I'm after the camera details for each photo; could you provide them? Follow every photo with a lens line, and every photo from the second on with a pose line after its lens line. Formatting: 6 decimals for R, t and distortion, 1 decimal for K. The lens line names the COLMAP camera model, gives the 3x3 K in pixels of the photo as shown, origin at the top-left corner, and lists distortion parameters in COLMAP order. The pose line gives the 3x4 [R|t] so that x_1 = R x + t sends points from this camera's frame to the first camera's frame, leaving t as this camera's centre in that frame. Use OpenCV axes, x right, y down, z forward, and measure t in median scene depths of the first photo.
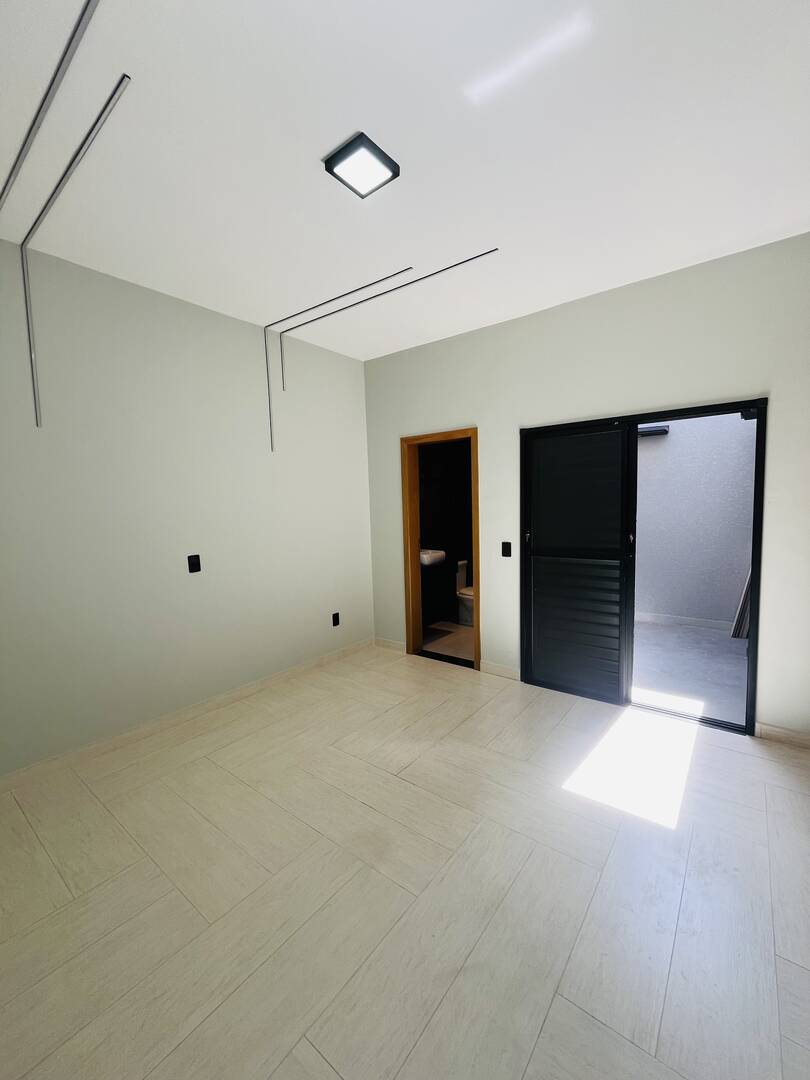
lens RADIAL K [[437.3, 0, 405.1], [0, 437.3, 536.6], [0, 0, 1]] dist [-0.006950, 0.000485]
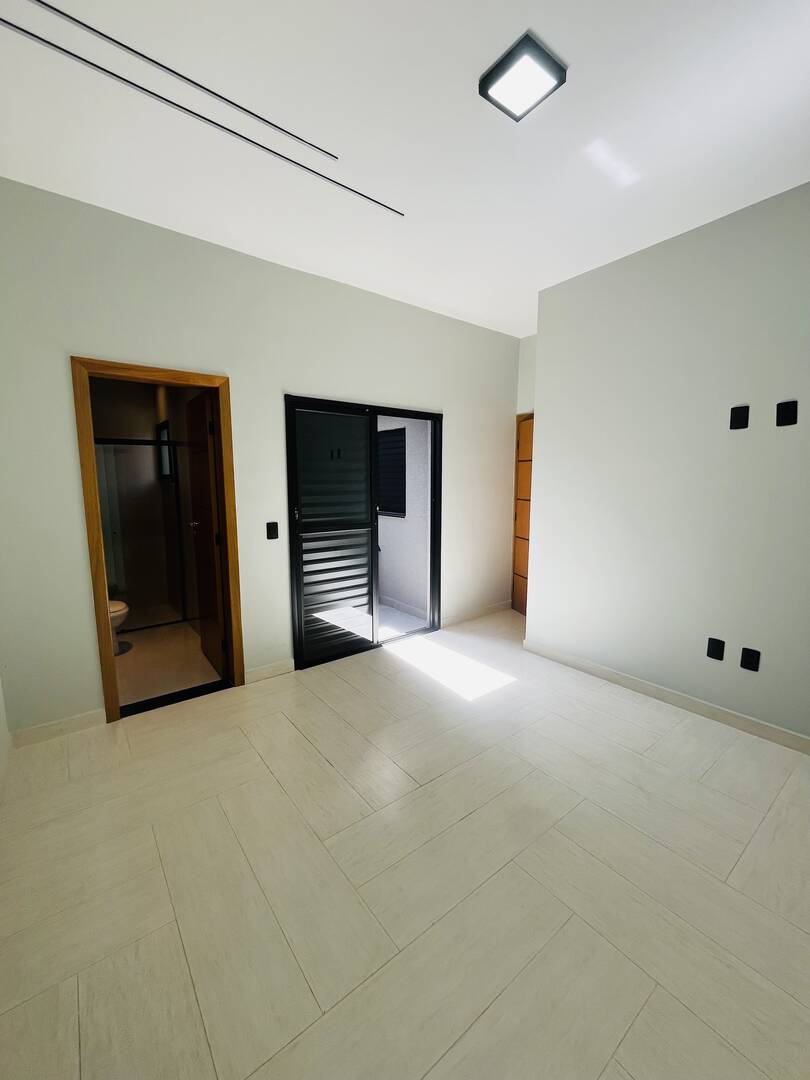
lens RADIAL K [[437.3, 0, 404.5], [0, 437.3, 538.8], [0, 0, 1]] dist [-0.006950, 0.000485]
pose [[0.241488, -0.101822, 0.965047, -0.554532], [0.070954, 0.993671, 0.087087, -0.012140], [-0.967806, 0.047444, 0.247184, 0.539279]]
